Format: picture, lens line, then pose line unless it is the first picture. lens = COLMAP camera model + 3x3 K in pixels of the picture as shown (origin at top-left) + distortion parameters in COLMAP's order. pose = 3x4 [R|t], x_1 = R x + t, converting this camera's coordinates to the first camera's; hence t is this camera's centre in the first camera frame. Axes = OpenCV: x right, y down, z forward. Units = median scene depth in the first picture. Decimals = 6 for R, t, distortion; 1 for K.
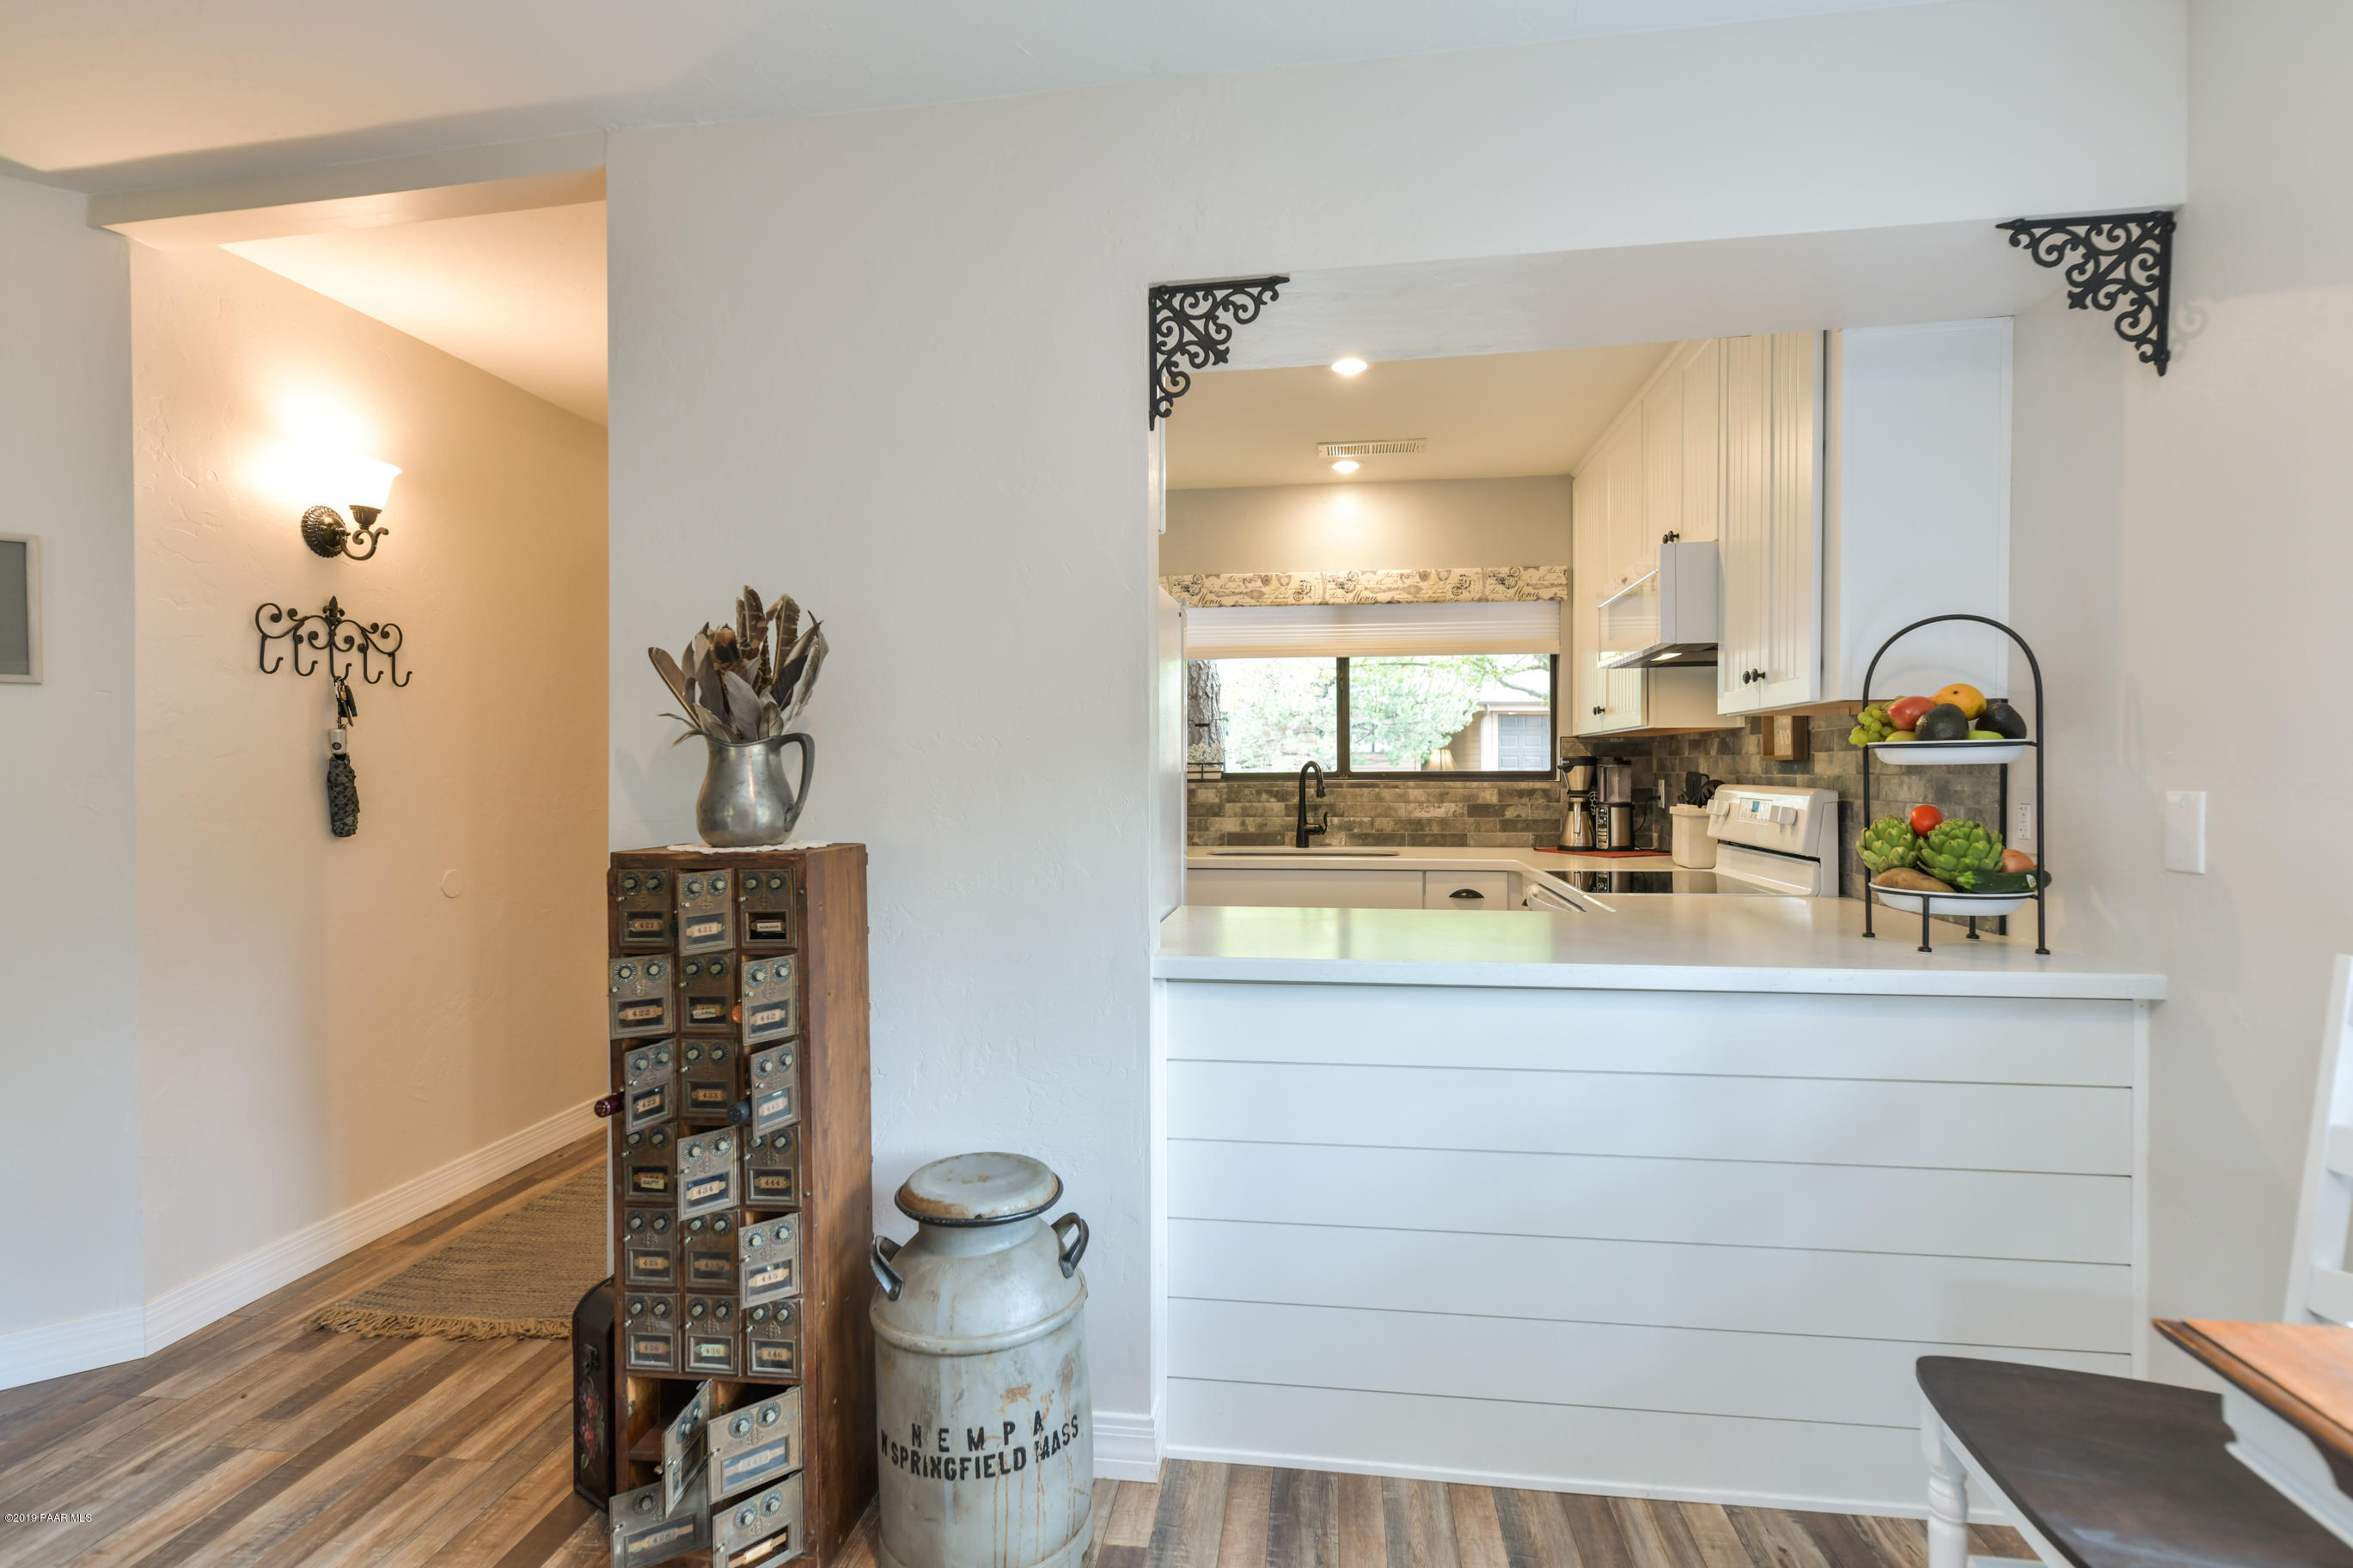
lens RADIAL K [[1165.8, 0, 1176.5], [0, 1165.8, 784.0], [0, 0, 1]] dist [0.016920, -0.000106]
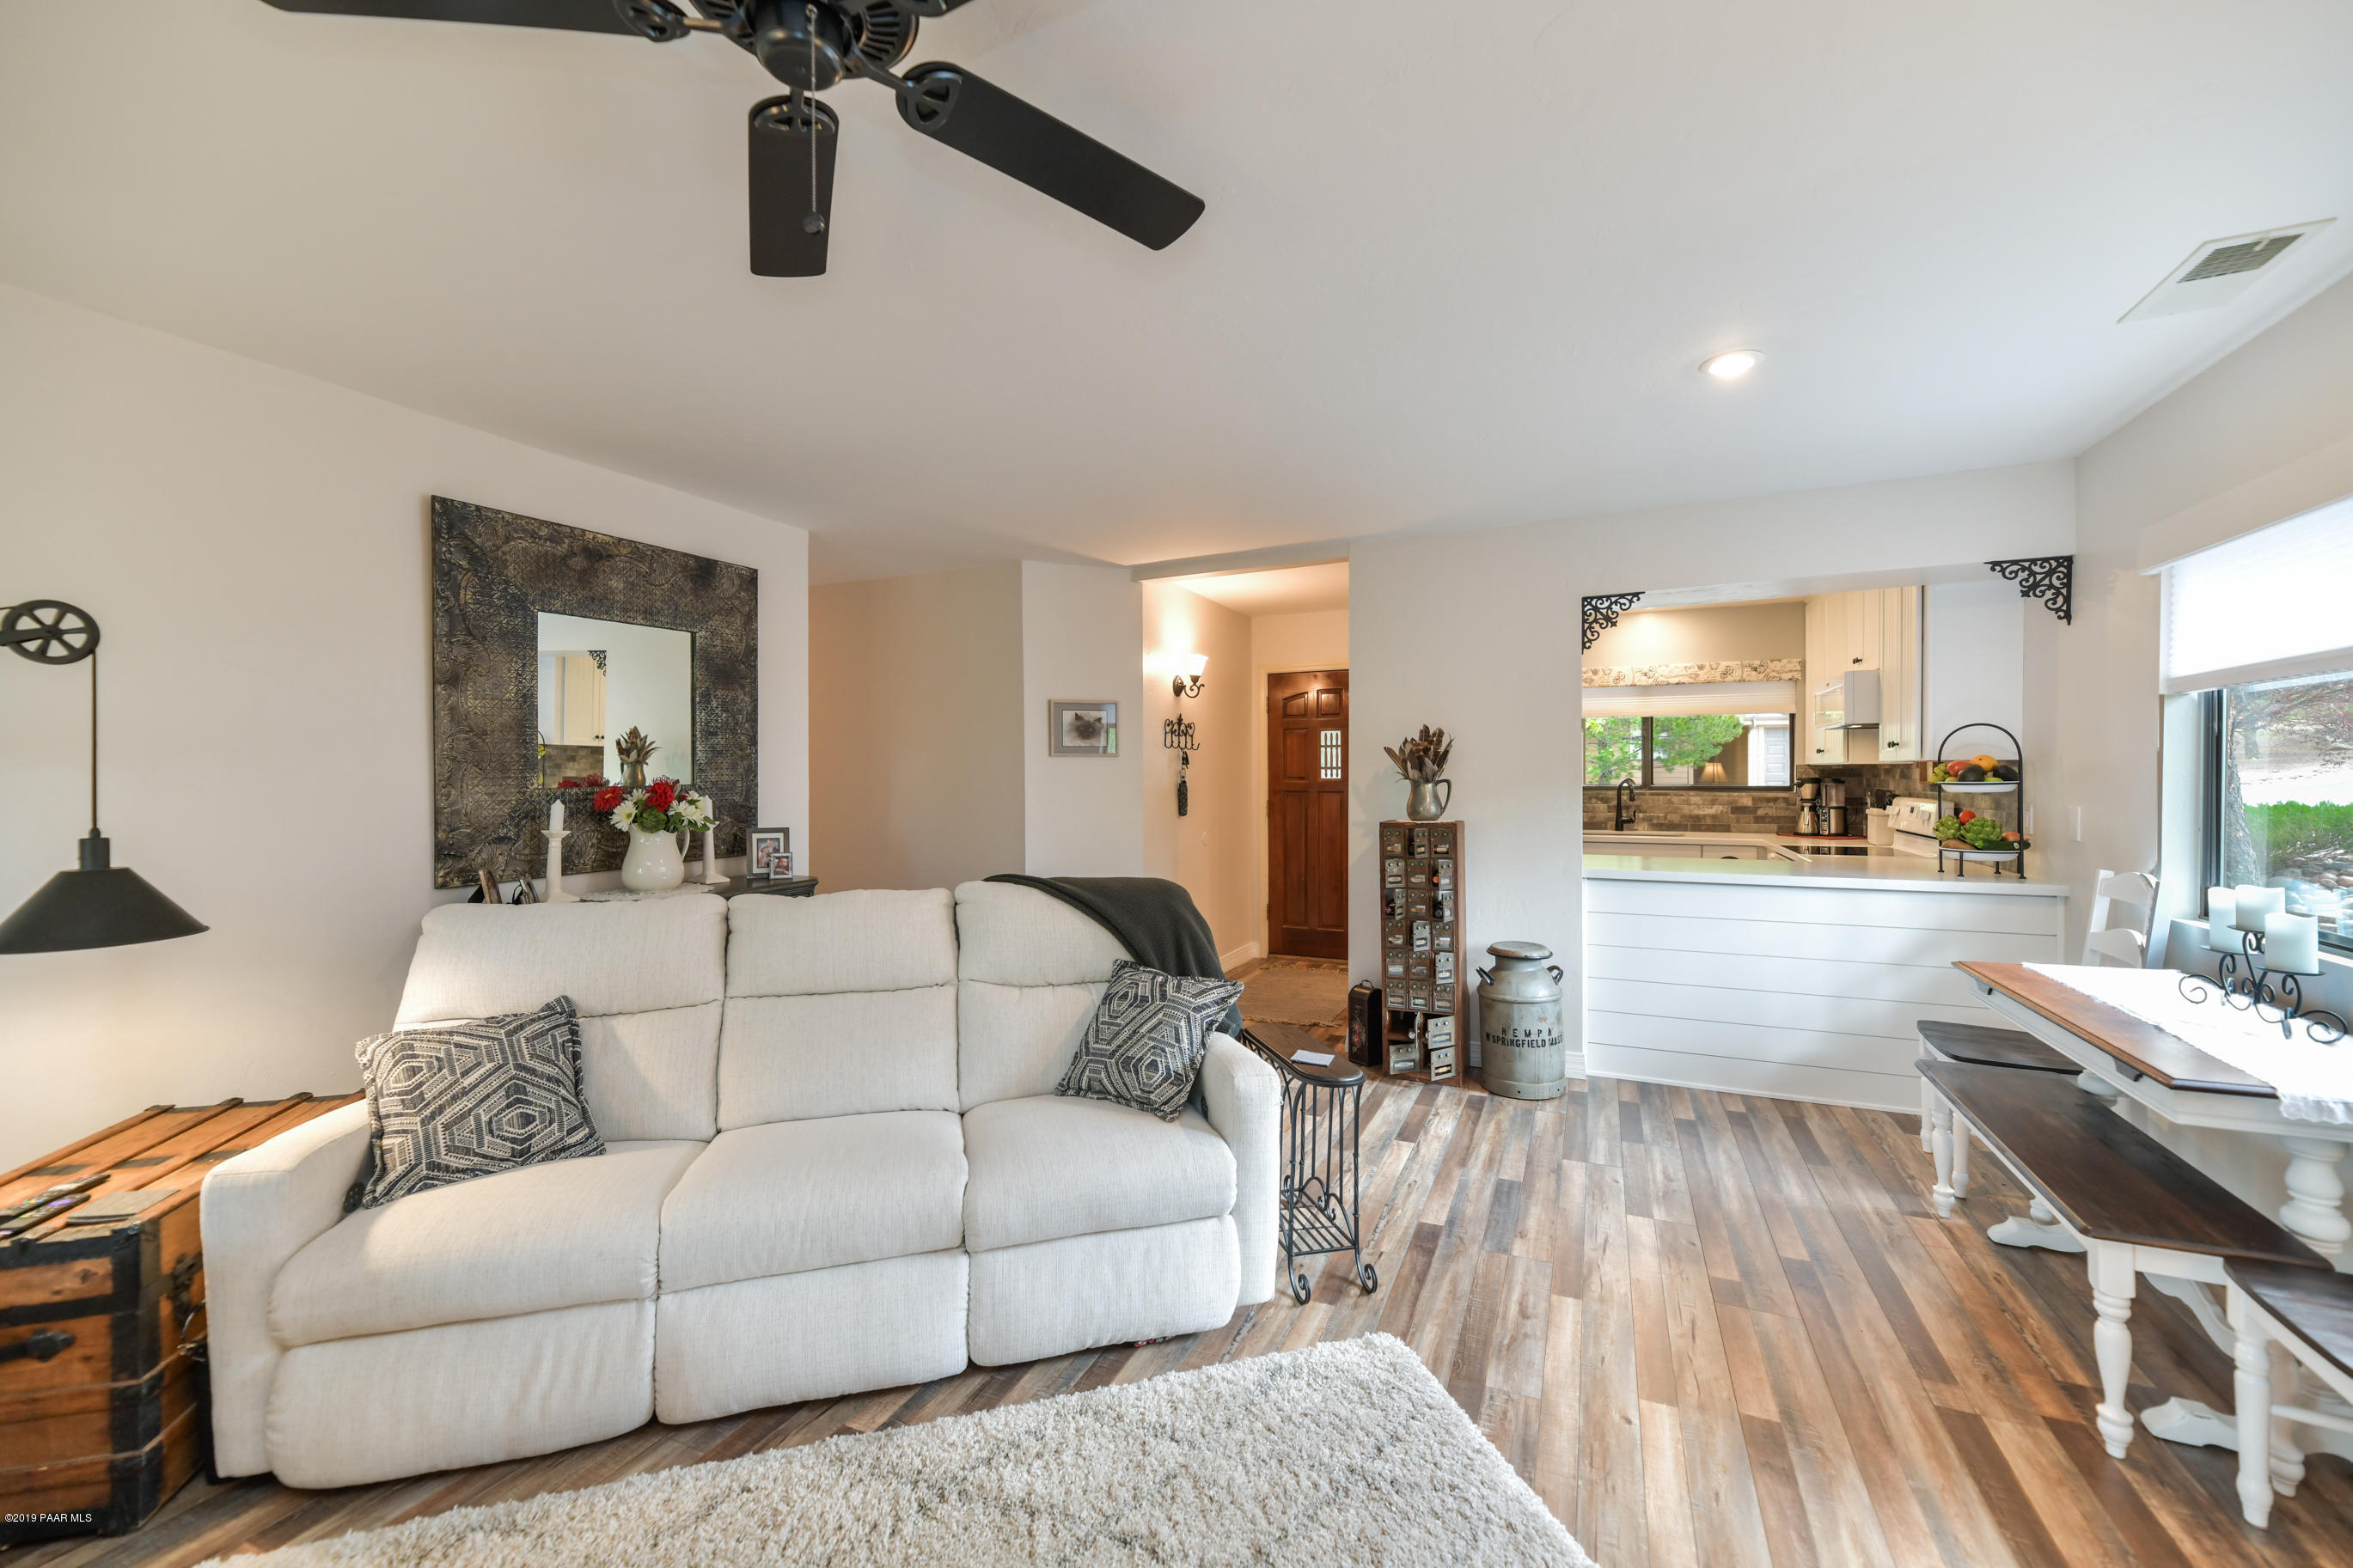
lens RADIAL K [[947.0, 0, 1166.9], [0, 947.0, 779.1], [0, 0, 1]] dist [0.012019, -0.003380]
pose [[0.956870, 0.001735, -0.290513, -0.153323], [-0.003041, 0.999987, -0.004044, -0.016672], [0.290502, 0.004753, 0.956863, -0.644787]]
